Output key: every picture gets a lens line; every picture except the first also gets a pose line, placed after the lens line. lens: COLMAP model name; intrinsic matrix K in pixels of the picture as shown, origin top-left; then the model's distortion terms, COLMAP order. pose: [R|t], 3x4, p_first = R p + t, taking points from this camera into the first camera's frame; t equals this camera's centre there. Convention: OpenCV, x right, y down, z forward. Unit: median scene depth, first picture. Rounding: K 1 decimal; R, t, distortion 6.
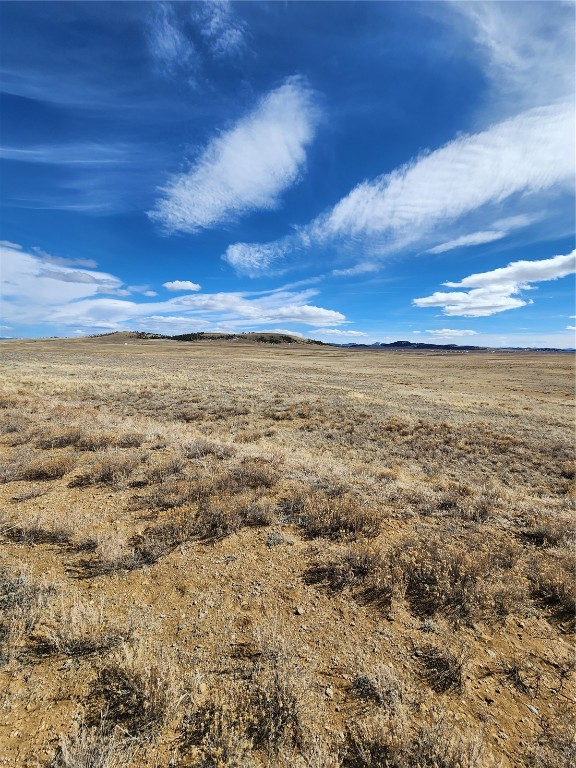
lens RADIAL K [[313.8, 0, 292.1], [0, 313.8, 377.5], [0, 0, 1]] dist [0.000183, 0.001175]
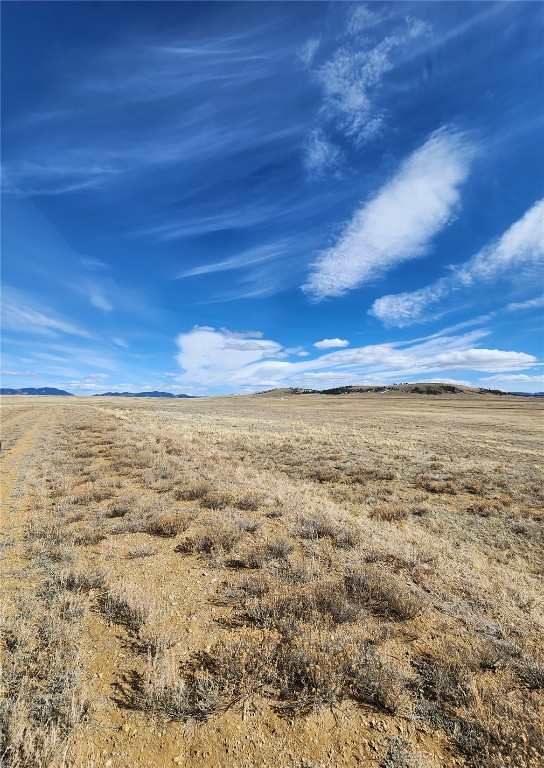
lens RADIAL K [[290.2, 0, 275.5], [0, 290.2, 375.0], [0, 0, 1]] dist [-0.001534, 0.000904]
pose [[0.840909, -0.062078, -0.537605, 0.025851], [-0.033714, 0.985460, -0.166527, -0.017906], [0.540126, 0.158159, 0.826589, 0.119071]]
